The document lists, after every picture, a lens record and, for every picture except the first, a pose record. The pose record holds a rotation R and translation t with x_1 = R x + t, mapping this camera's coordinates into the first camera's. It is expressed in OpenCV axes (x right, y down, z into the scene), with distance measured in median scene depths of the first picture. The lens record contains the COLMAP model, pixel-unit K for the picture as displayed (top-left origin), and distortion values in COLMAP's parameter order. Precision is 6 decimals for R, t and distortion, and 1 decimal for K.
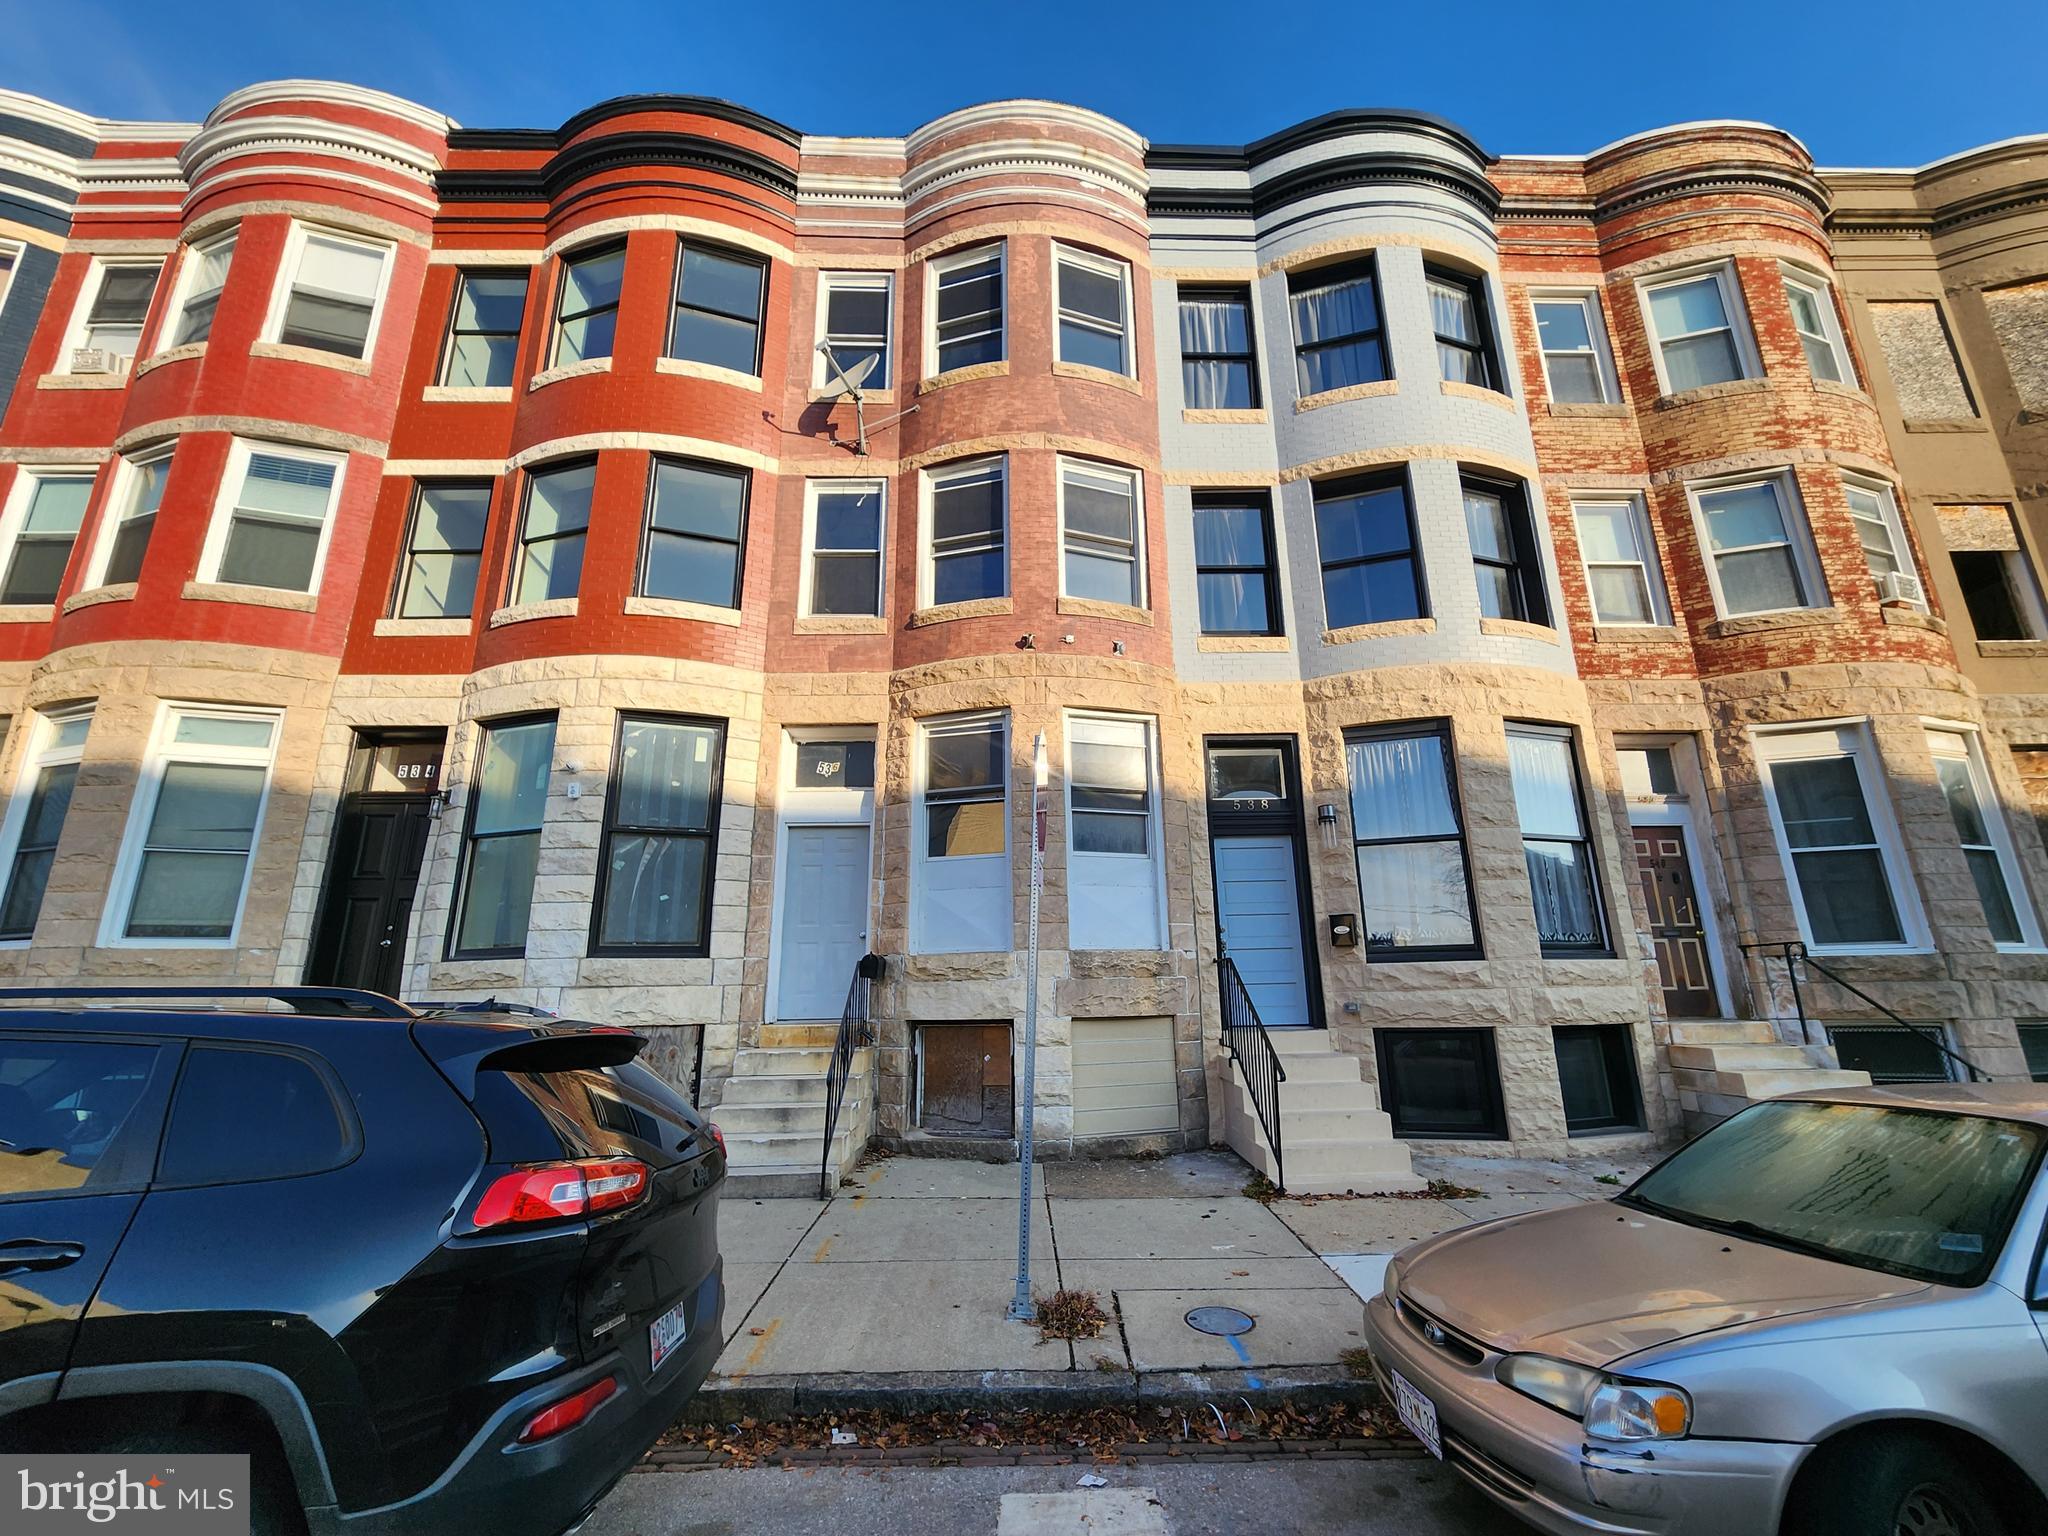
lens RADIAL K [[860.2, 0, 988.7], [0, 860.2, 763.7], [0, 0, 1]] dist [-0.006962, 0.003067]
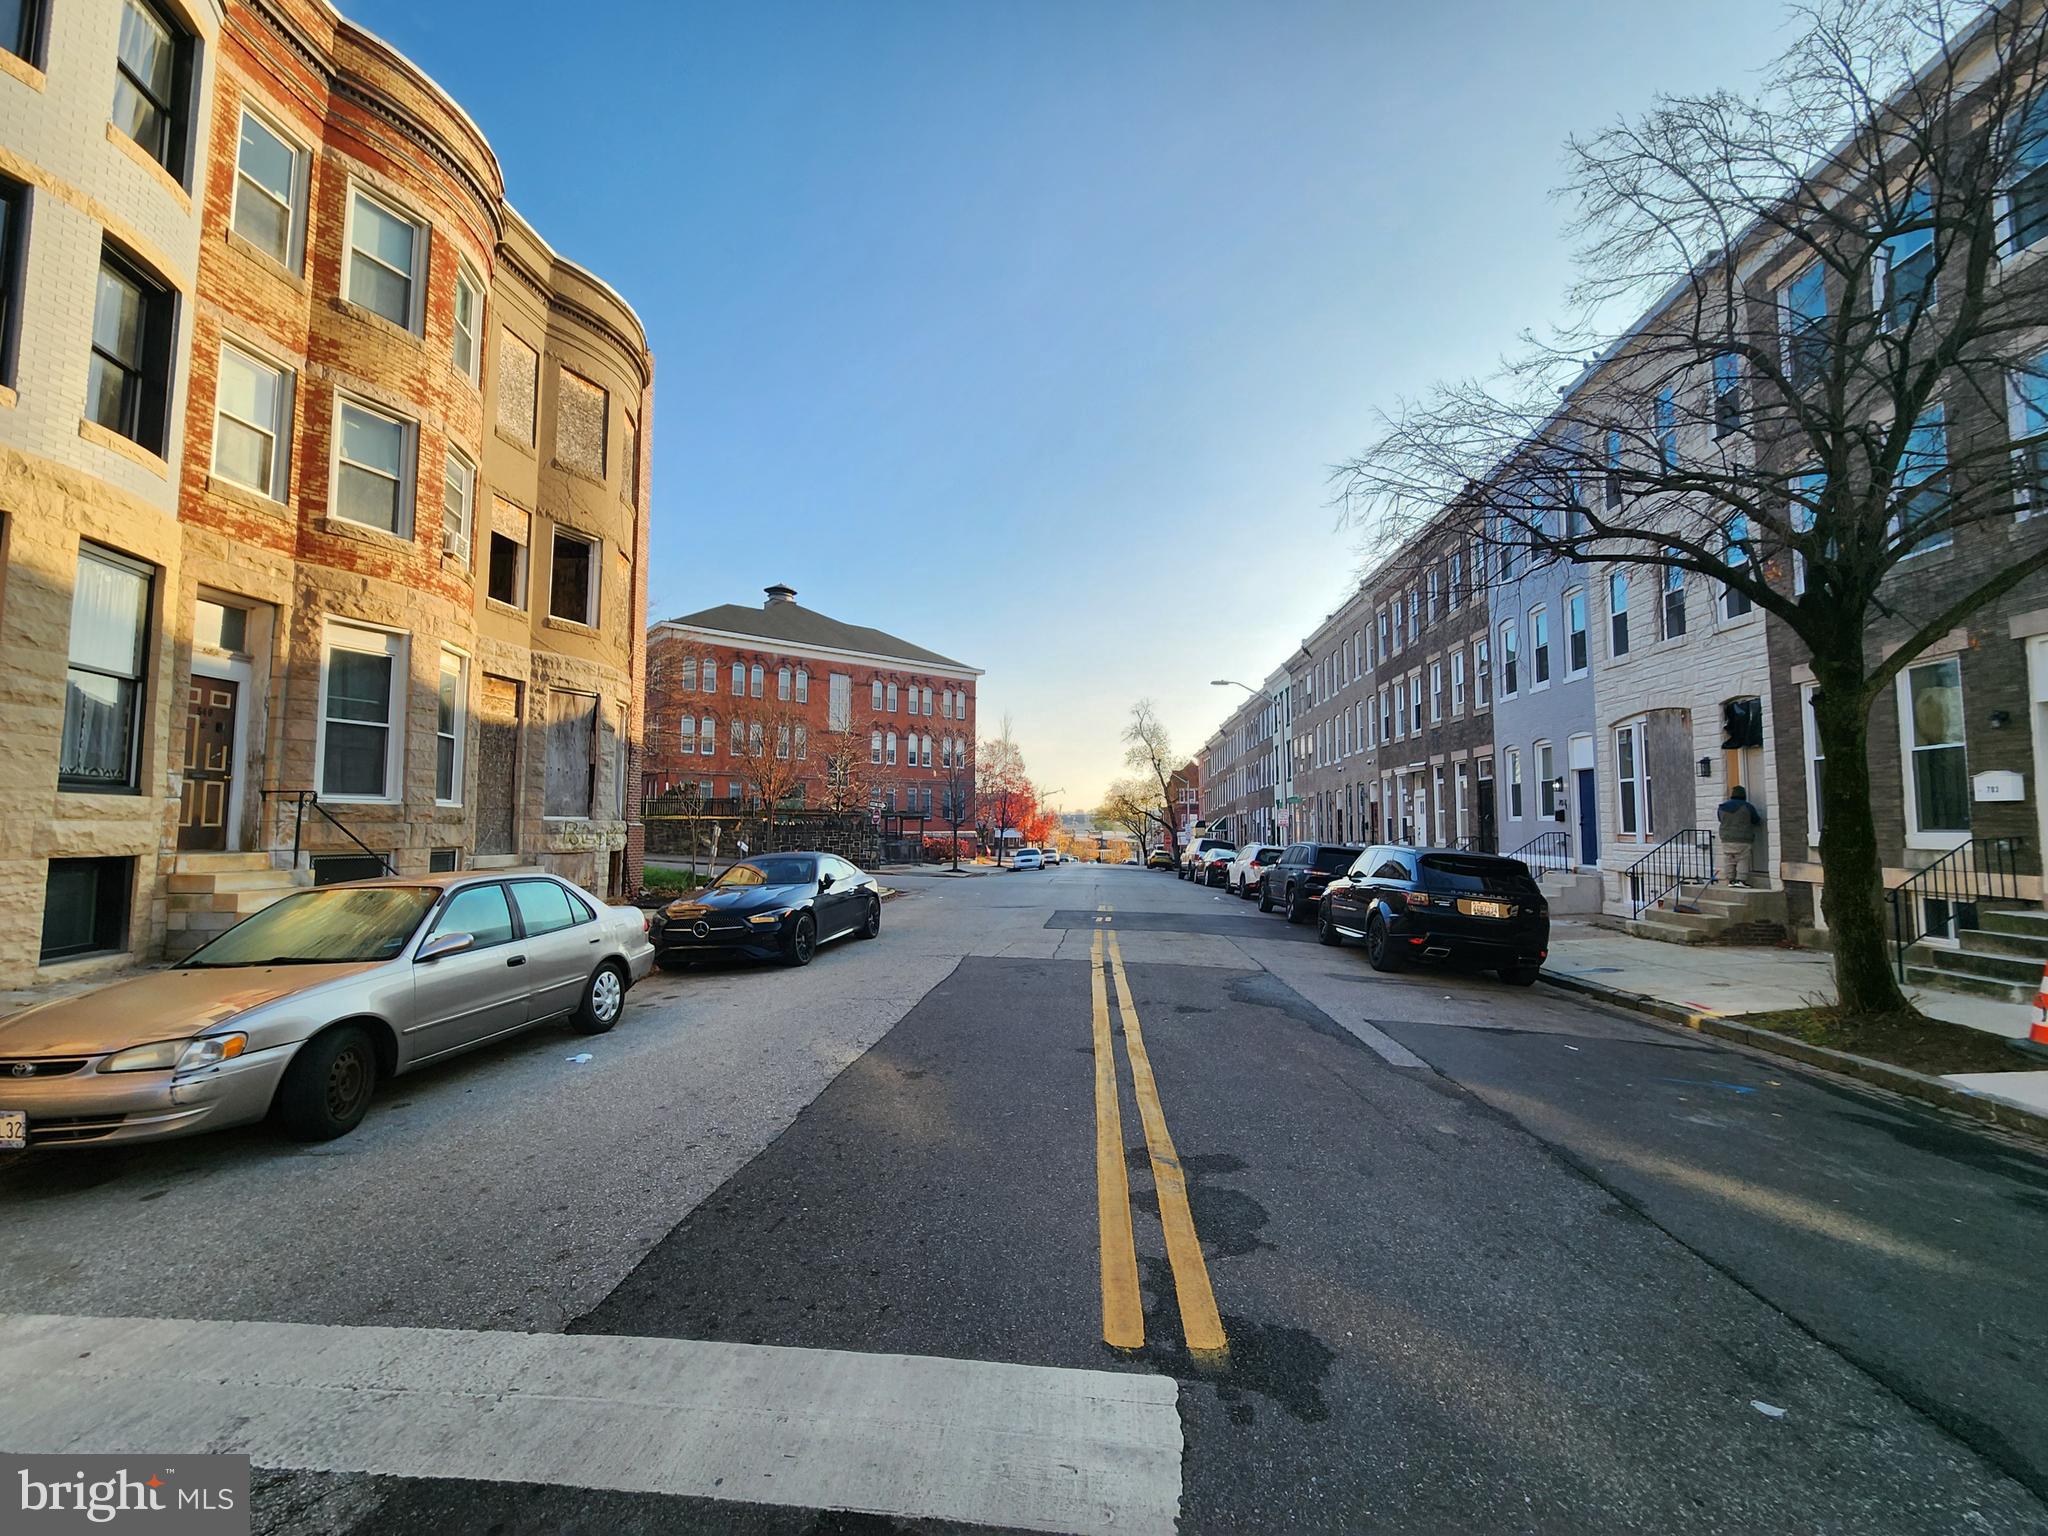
lens RADIAL K [[826.7, 0, 1041.4], [0, 826.7, 779.1], [0, 0, 1]] dist [-0.001641, -0.001027]
pose [[0.075150, 0.073586, 0.994453, -0.155408], [-0.261937, 0.963709, -0.051516, -0.022861], [-0.962155, -0.256612, 0.091698, -0.117726]]
